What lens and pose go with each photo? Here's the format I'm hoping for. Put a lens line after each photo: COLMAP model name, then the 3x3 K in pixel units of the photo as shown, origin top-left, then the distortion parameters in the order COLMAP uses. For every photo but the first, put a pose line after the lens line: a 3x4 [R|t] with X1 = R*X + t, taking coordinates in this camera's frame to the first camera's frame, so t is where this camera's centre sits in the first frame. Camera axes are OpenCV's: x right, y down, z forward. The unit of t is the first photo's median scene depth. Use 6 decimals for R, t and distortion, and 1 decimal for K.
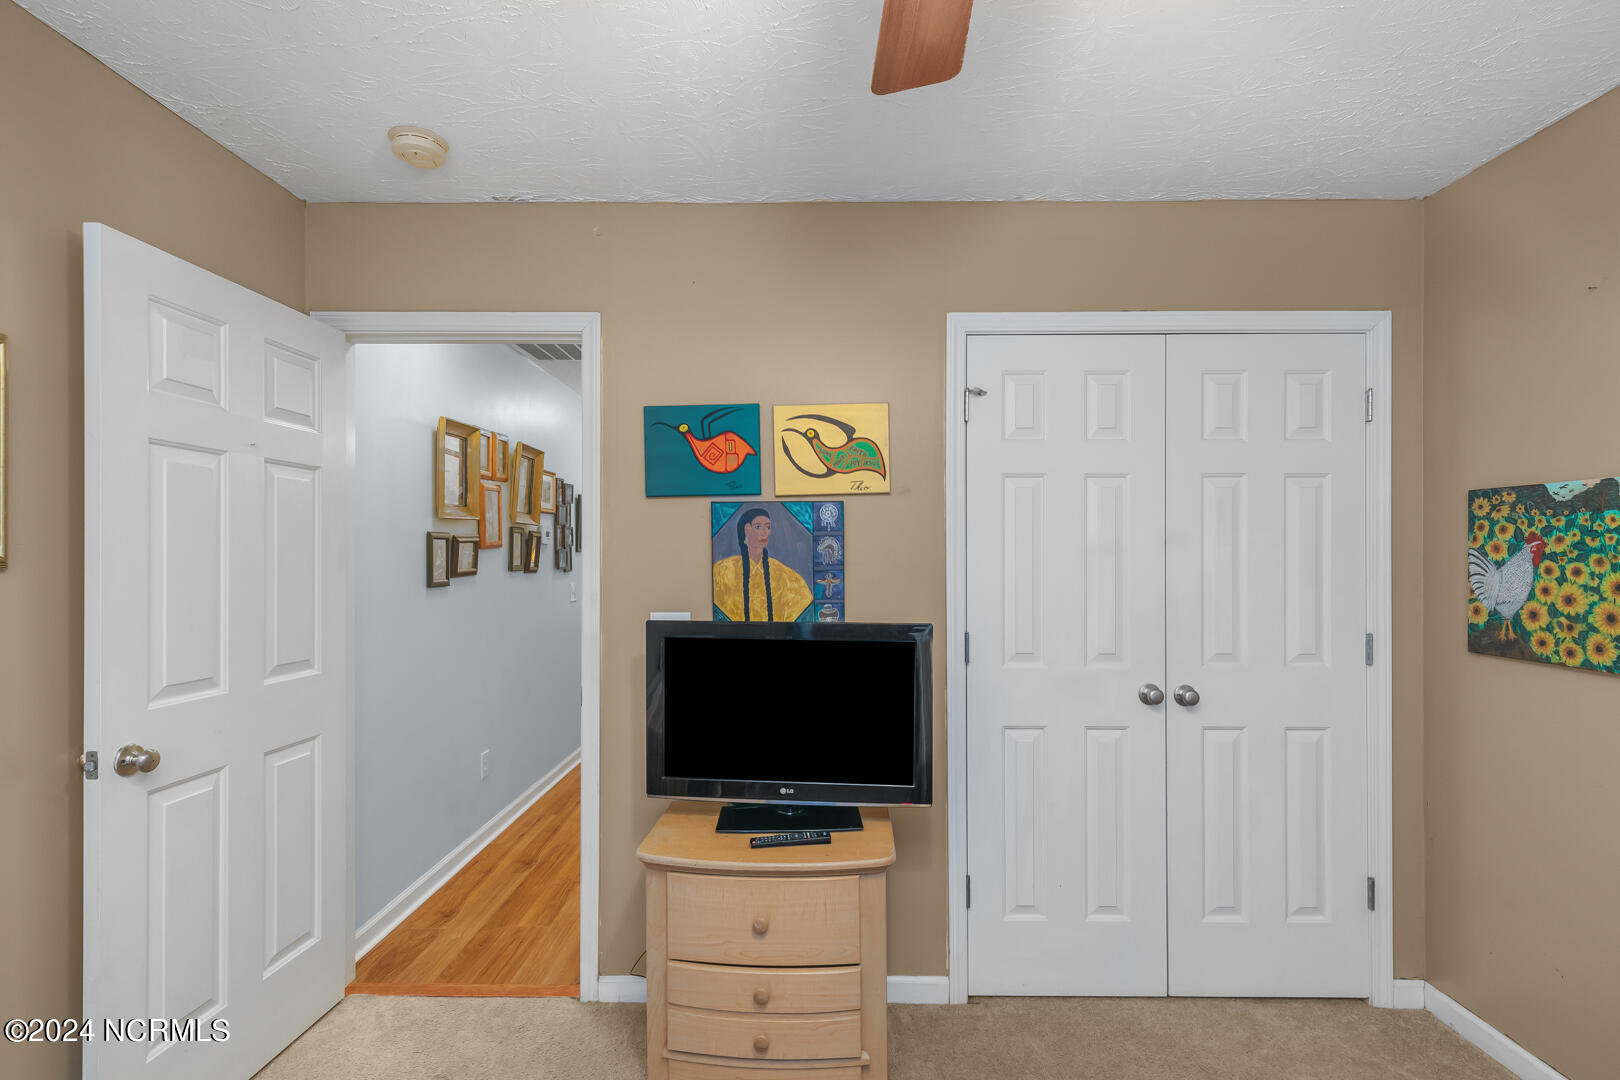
lens RADIAL K [[753.7, 0, 807.3], [0, 753.7, 545.8], [0, 0, 1]] dist [0.002167, -0.001308]
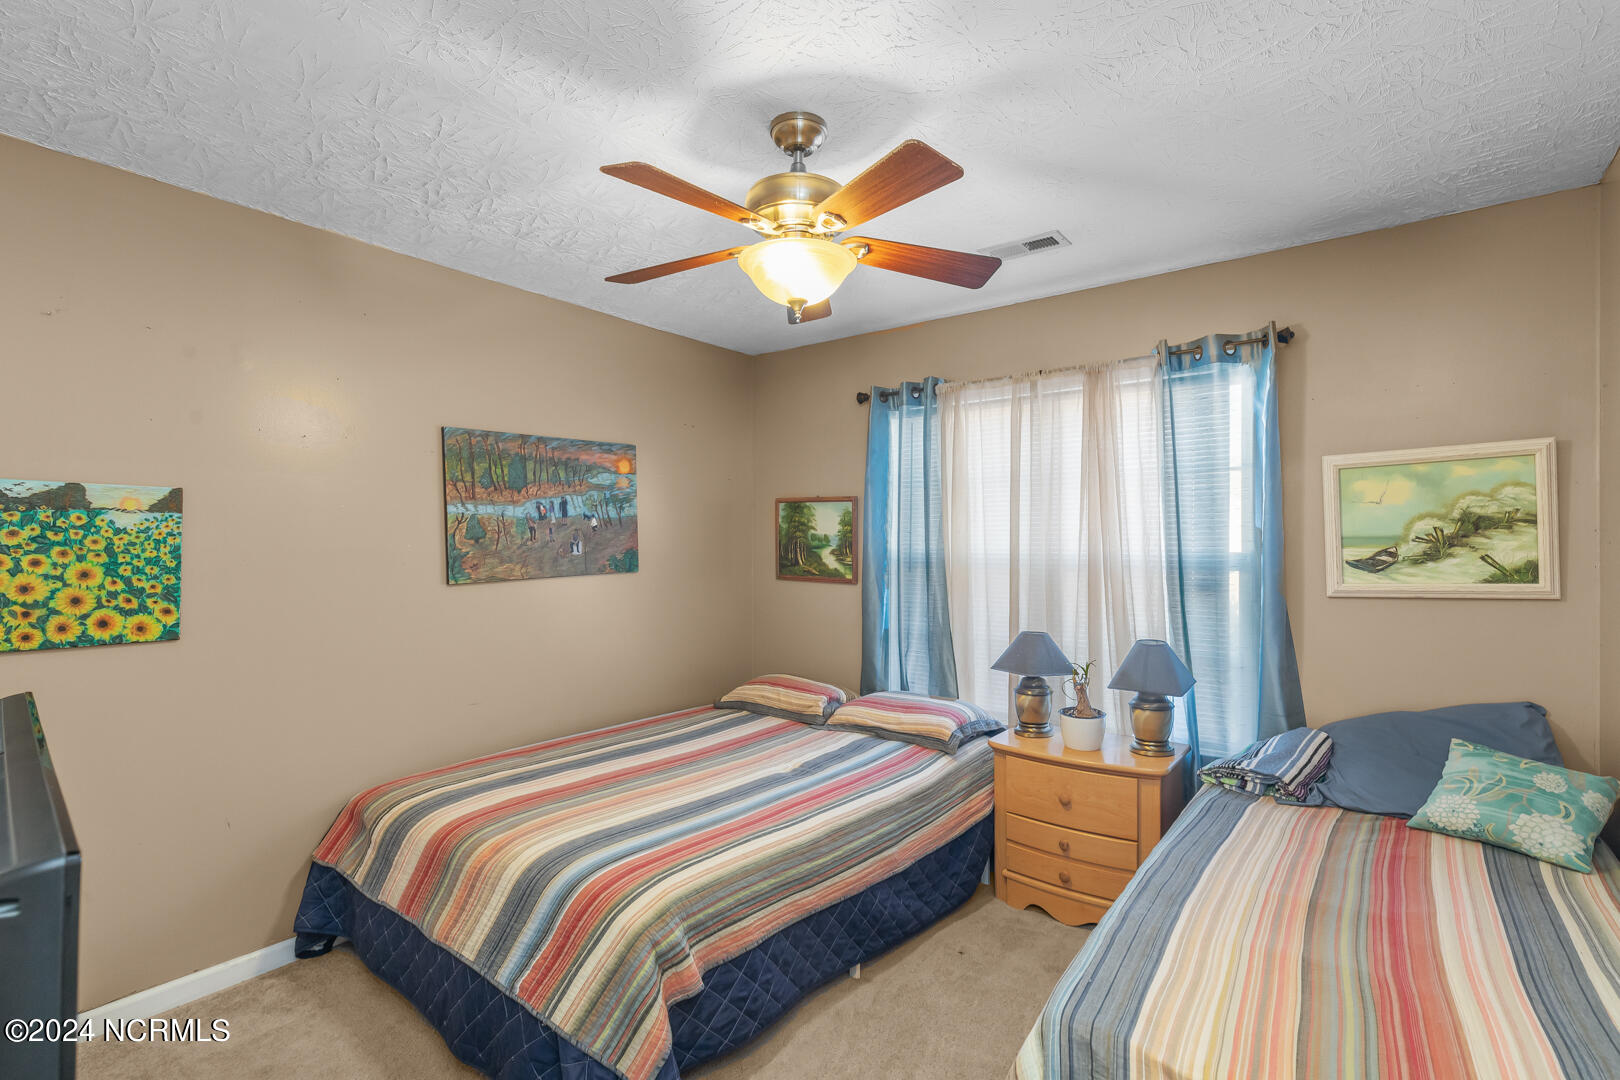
lens RADIAL K [[764.1, 0, 815.7], [0, 764.1, 552.0], [0, 0, 1]] dist [-0.001086, -0.000340]
pose [[-0.801220, 0.006269, 0.598337, -0.564989], [0.001550, 0.999964, -0.008401, 0.029598], [-0.598368, -0.005803, -0.801200, 1.209549]]
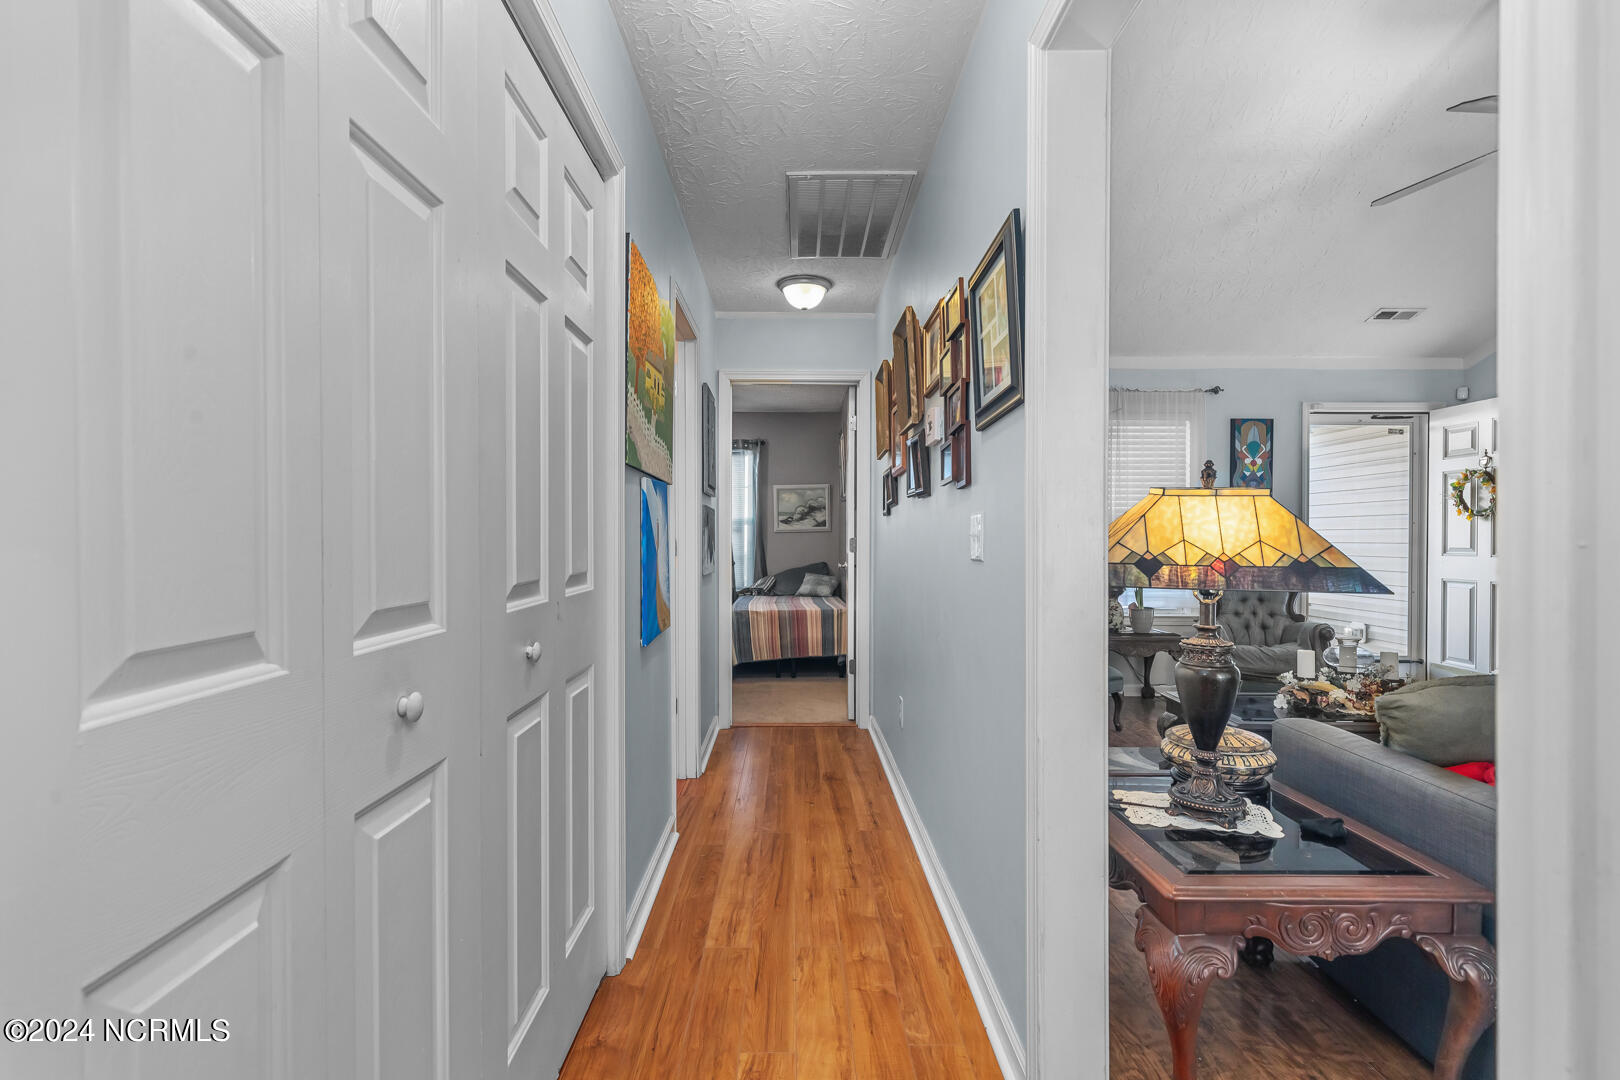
lens RADIAL K [[751.4, 0, 782.2], [0, 751.4, 539.7], [0, 0, 1]] dist [0.000245, 0.000004]
pose [[-0.999972, -0.000040, 0.007542, -0.552600], [-0.000091, 0.999977, -0.006780, 0.169644], [-0.007541, -0.006781, -0.999949, 3.630756]]
